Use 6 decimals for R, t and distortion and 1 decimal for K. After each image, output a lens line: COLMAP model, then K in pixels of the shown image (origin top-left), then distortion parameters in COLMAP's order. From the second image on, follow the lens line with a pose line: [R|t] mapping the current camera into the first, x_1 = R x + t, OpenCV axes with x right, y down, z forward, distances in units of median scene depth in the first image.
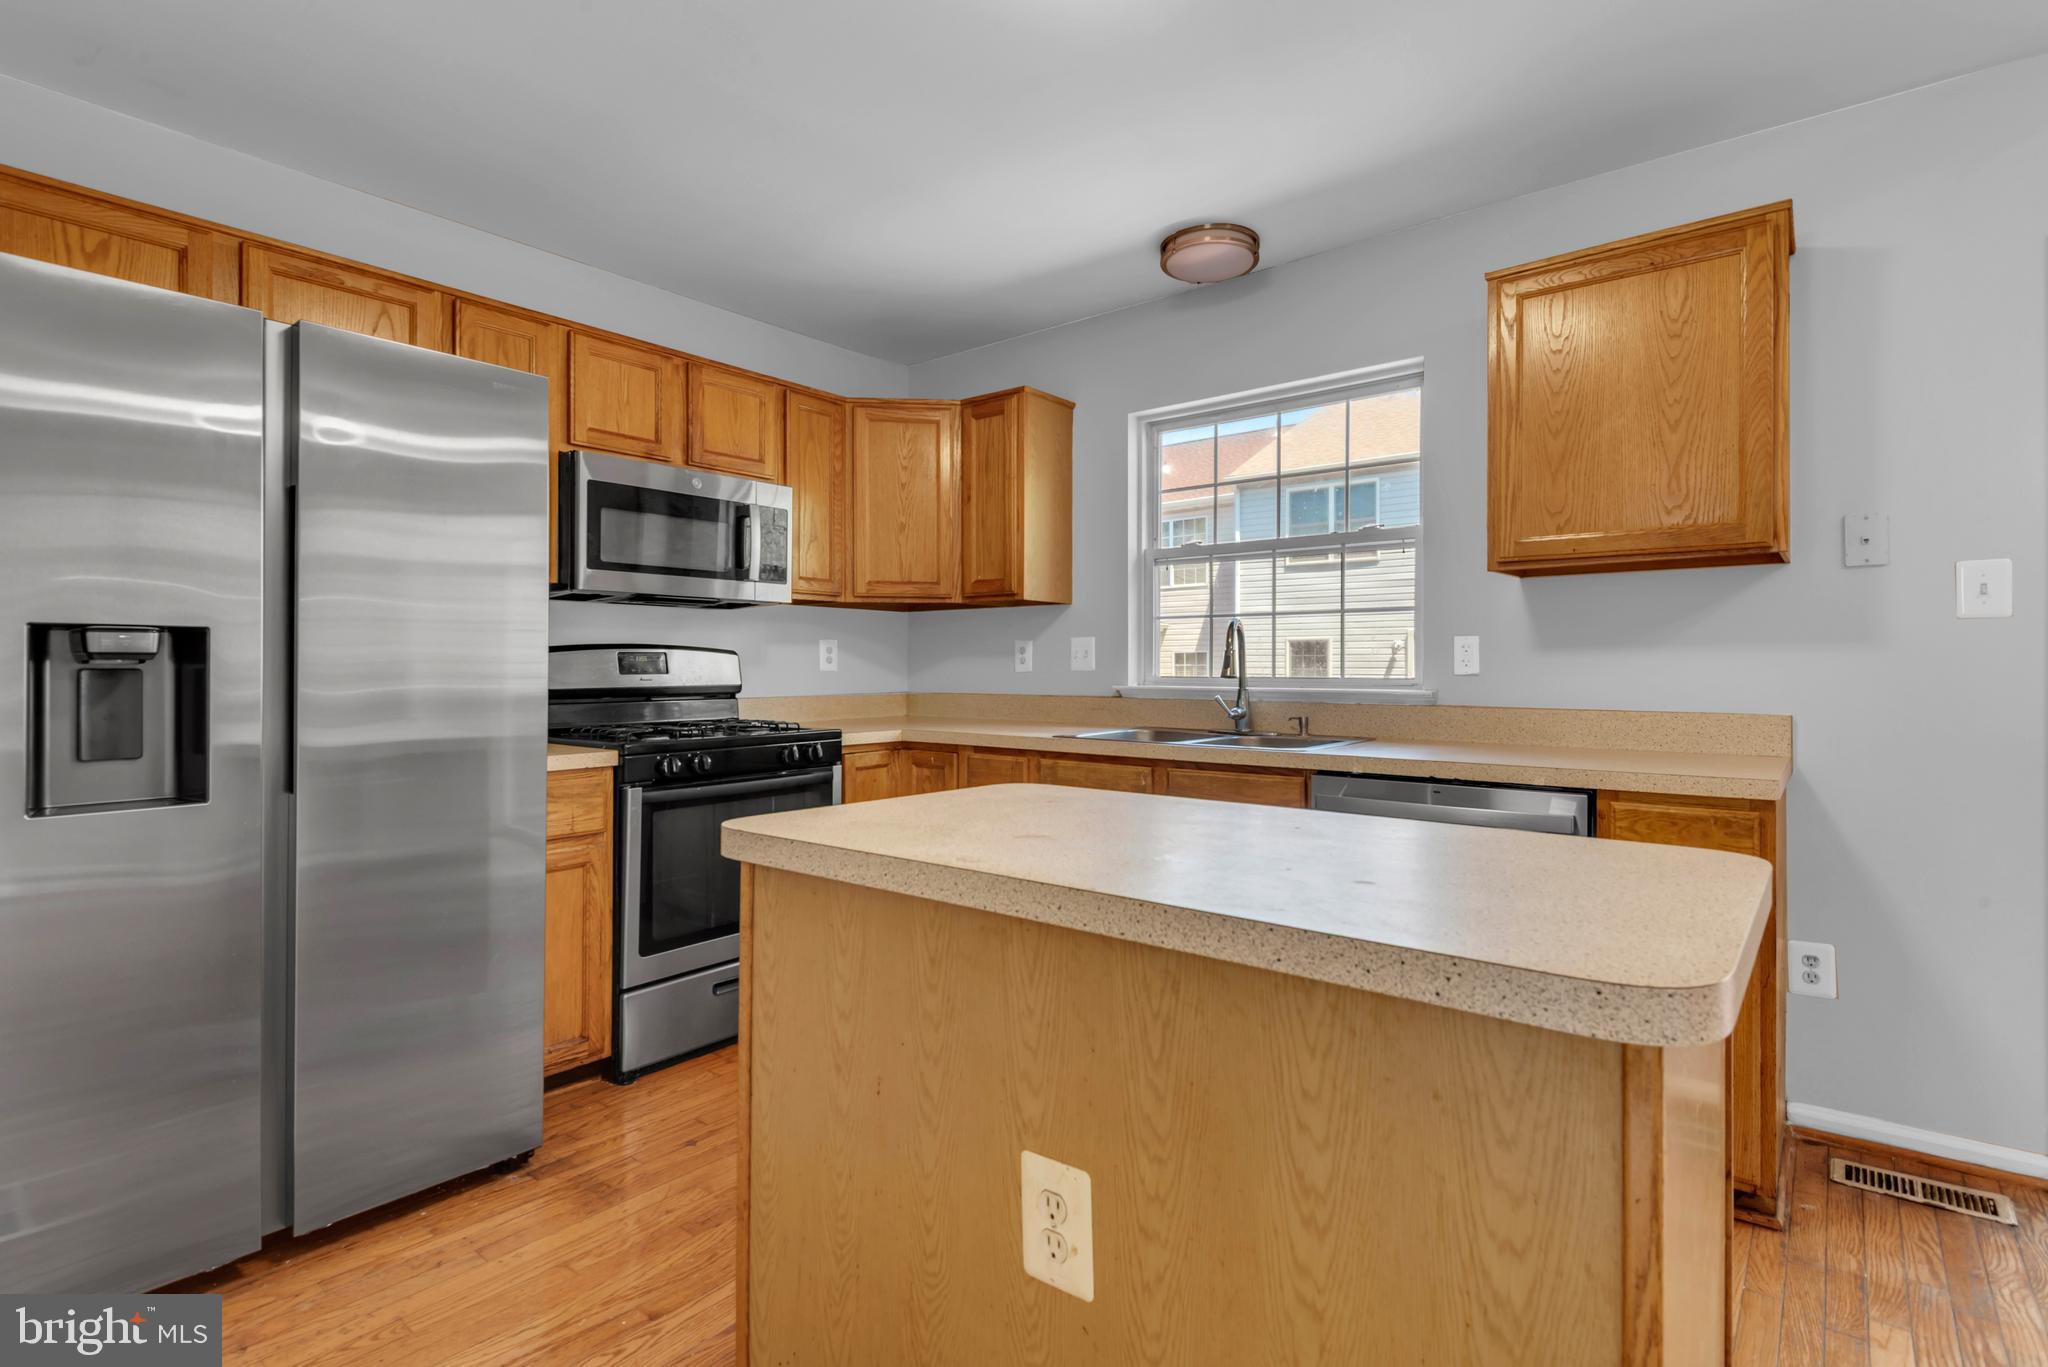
lens RADIAL K [[985.0, 0, 1018.6], [0, 985.0, 664.0], [0, 0, 1]] dist [0.008113, -0.004190]
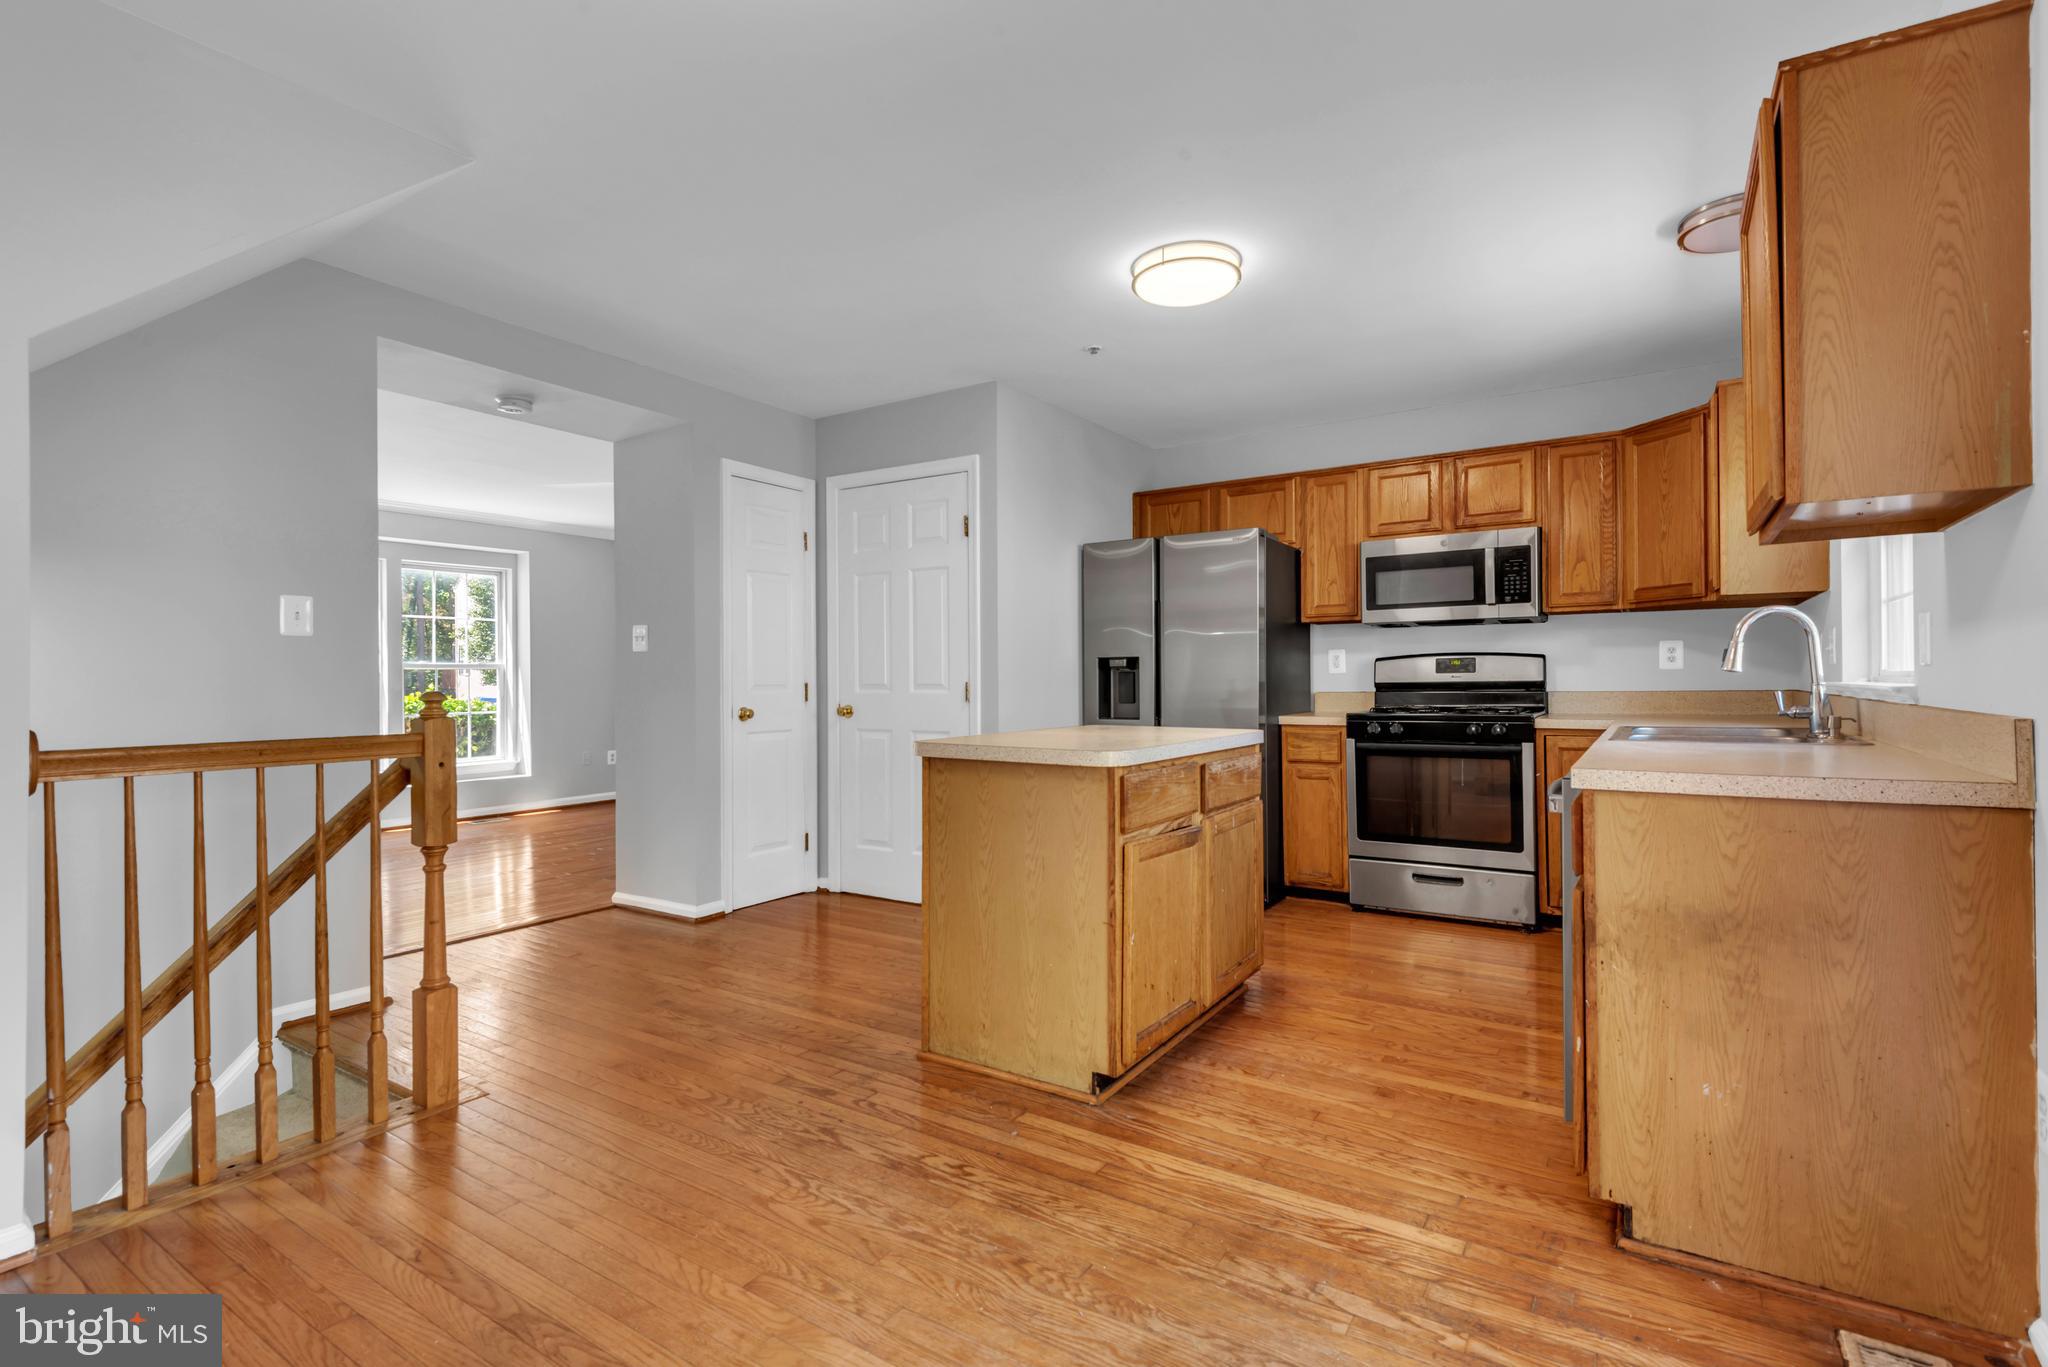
lens RADIAL K [[960.4, 0, 1029.9], [0, 960.4, 673.6], [0, 0, 1]] dist [0.013977, -0.009107]
pose [[0.118612, -0.007363, -0.992913, 1.061227], [0.012085, 0.999909, -0.005971, 0.013273], [0.992867, -0.011291, 0.118690, 0.220366]]
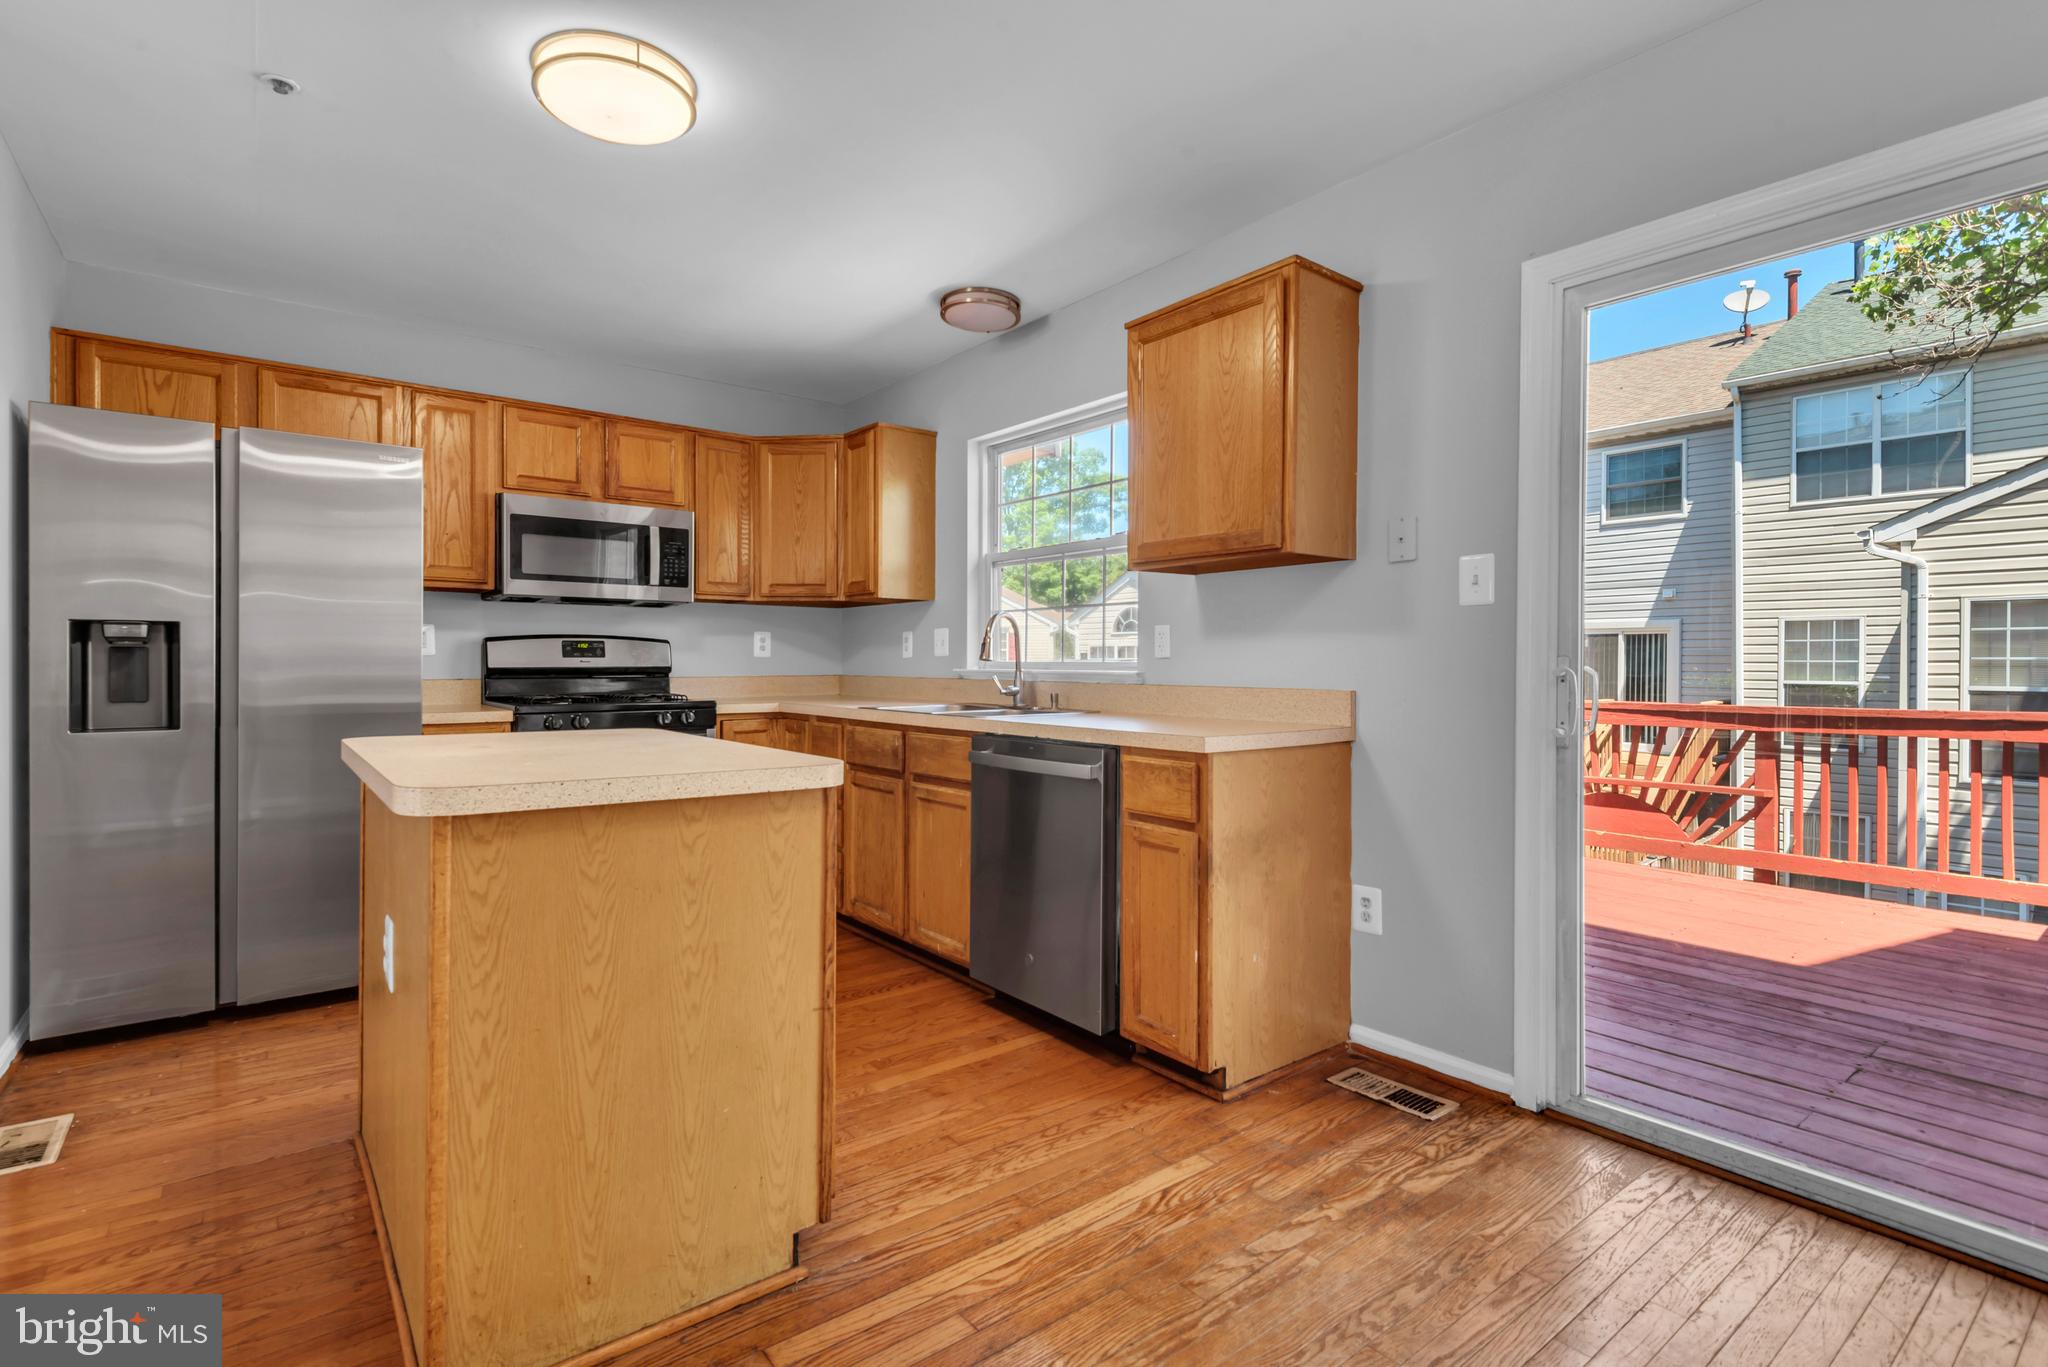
lens RADIAL K [[960.4, 0, 1012.3], [0, 960.4, 669.6], [0, 0, 1]] dist [0.013977, -0.009107]
pose [[0.976660, 0.005026, -0.214734, 0.501620], [-0.002693, 0.999934, 0.011155, 0.011774], [0.214776, -0.010316, 0.976609, -0.148862]]
